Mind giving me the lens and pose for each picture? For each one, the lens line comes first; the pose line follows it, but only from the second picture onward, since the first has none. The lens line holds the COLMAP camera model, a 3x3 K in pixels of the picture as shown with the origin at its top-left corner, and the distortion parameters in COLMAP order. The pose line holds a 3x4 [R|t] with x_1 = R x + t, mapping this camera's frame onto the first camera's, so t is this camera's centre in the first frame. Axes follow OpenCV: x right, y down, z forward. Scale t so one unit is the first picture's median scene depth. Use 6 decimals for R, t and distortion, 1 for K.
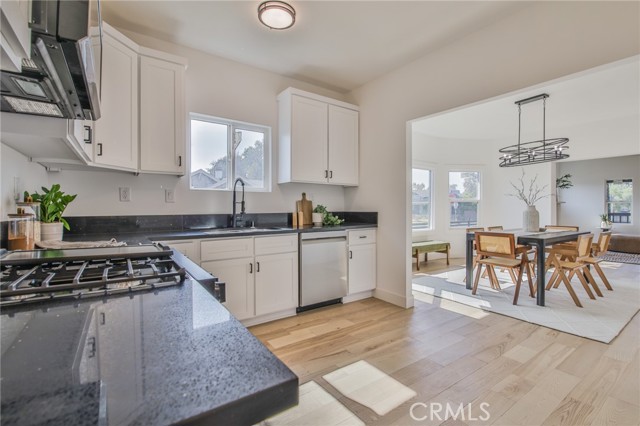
lens RADIAL K [[292.2, 0, 320.0], [0, 292.2, 210.8], [0, 0, 1]] dist [-0.008602, -0.005690]
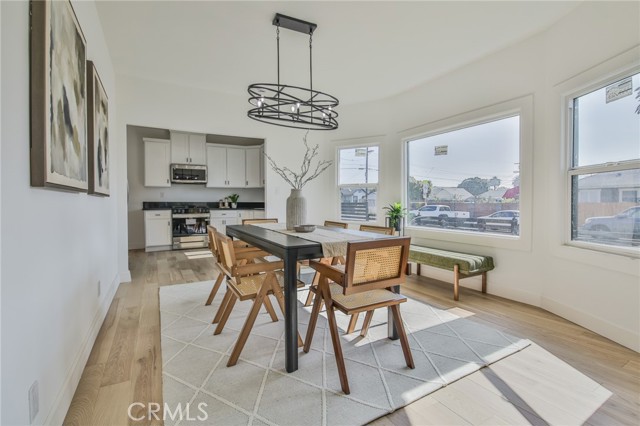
lens RADIAL K [[292.2, 0, 323.2], [0, 292.2, 210.0], [0, 0, 1]] dist [-0.008602, -0.005690]
pose [[-0.084459, 0.025342, -0.996105, 2.197022], [-0.005294, 0.999651, 0.025881, 0.018231], [0.996413, 0.007459, -0.084296, 1.779781]]
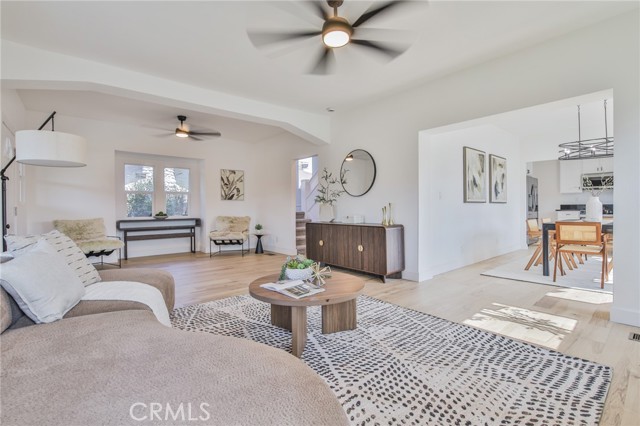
lens RADIAL K [[292.2, 0, 317.8], [0, 292.2, 209.0], [0, 0, 1]] dist [-0.008602, -0.005690]
pose [[-0.996382, 0.011505, -0.084206, 2.930116], [0.010825, 0.999905, 0.008520, 0.010253], [0.084296, 0.007578, -0.996412, 3.151244]]
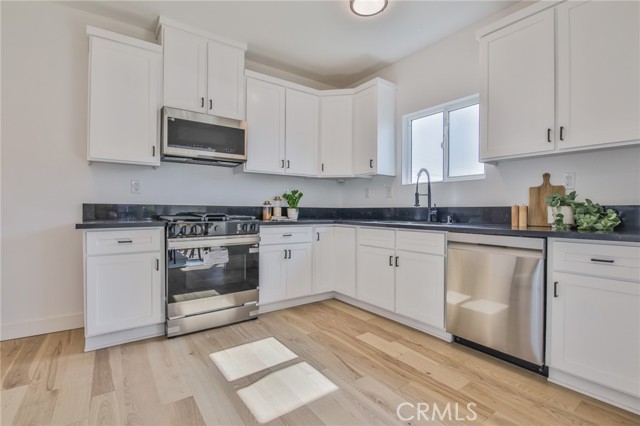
lens RADIAL K [[292.2, 0, 320.7], [0, 292.2, 209.8], [0, 0, 1]] dist [-0.008602, -0.005690]
pose [[0.013285, 0.002820, -0.999908, 0.774347], [-0.014143, 0.999897, 0.002632, 0.026299], [0.999812, 0.014106, 0.013324, 0.777285]]
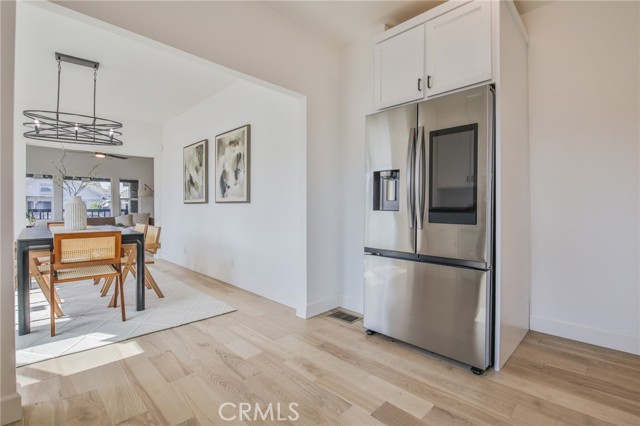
lens RADIAL K [[292.2, 0, 321.3], [0, 292.2, 212.0], [0, 0, 1]] dist [-0.008602, -0.005690]
pose [[-0.182277, -0.013258, 0.983158, -0.249962], [0.005109, 0.999883, 0.014431, 0.025582], [-0.983234, 0.007653, -0.182188, 0.786142]]
